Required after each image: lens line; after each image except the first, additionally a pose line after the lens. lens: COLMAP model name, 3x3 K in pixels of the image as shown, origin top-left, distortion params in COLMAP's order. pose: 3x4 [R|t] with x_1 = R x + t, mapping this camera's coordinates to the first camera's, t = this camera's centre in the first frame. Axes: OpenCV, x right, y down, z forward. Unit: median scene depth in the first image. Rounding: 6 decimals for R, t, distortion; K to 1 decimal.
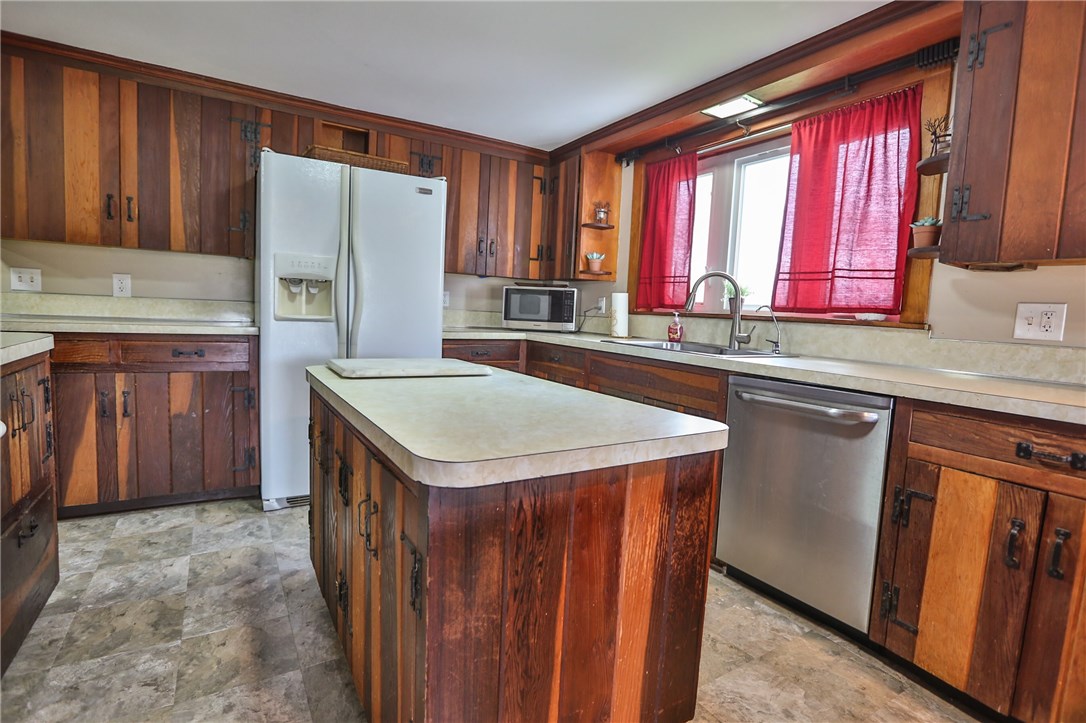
lens RADIAL K [[500.8, 0, 537.0], [0, 500.8, 352.2], [0, 0, 1]] dist [-0.041607, 0.006533]
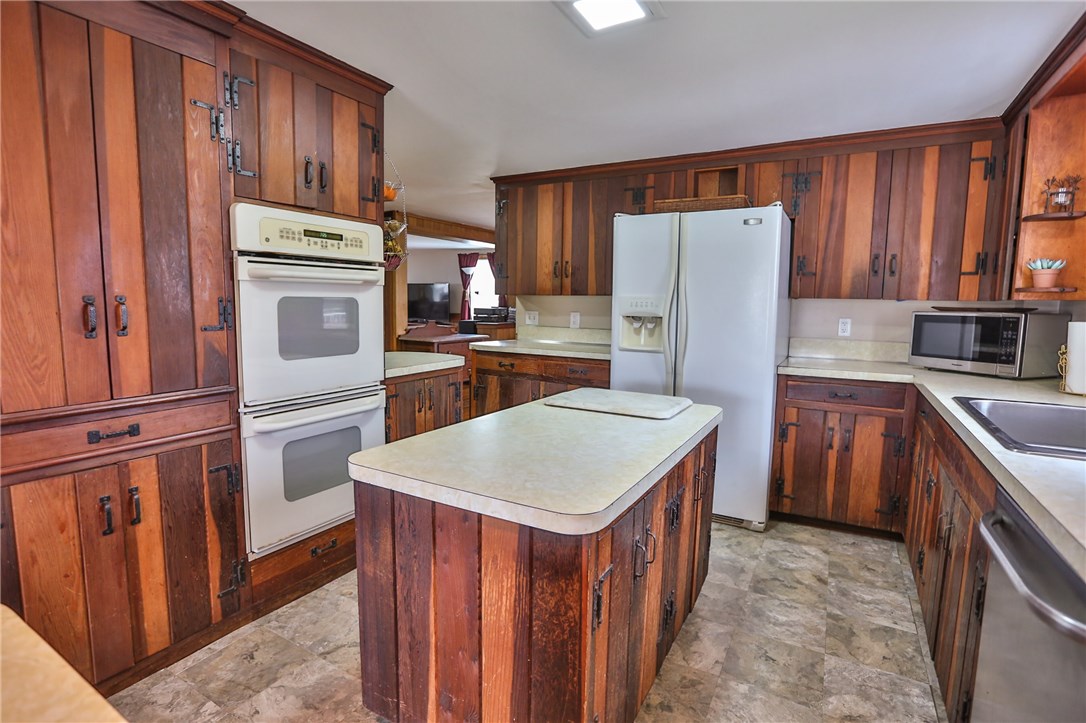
lens RADIAL K [[500.8, 0, 550.3], [0, 500.8, 362.5], [0, 0, 1]] dist [-0.041607, 0.006533]
pose [[0.521862, 0.058103, -0.851049, 0.406409], [-0.066846, 0.997395, 0.027105, -0.051221], [0.850407, 0.042744, 0.524386, 0.176758]]
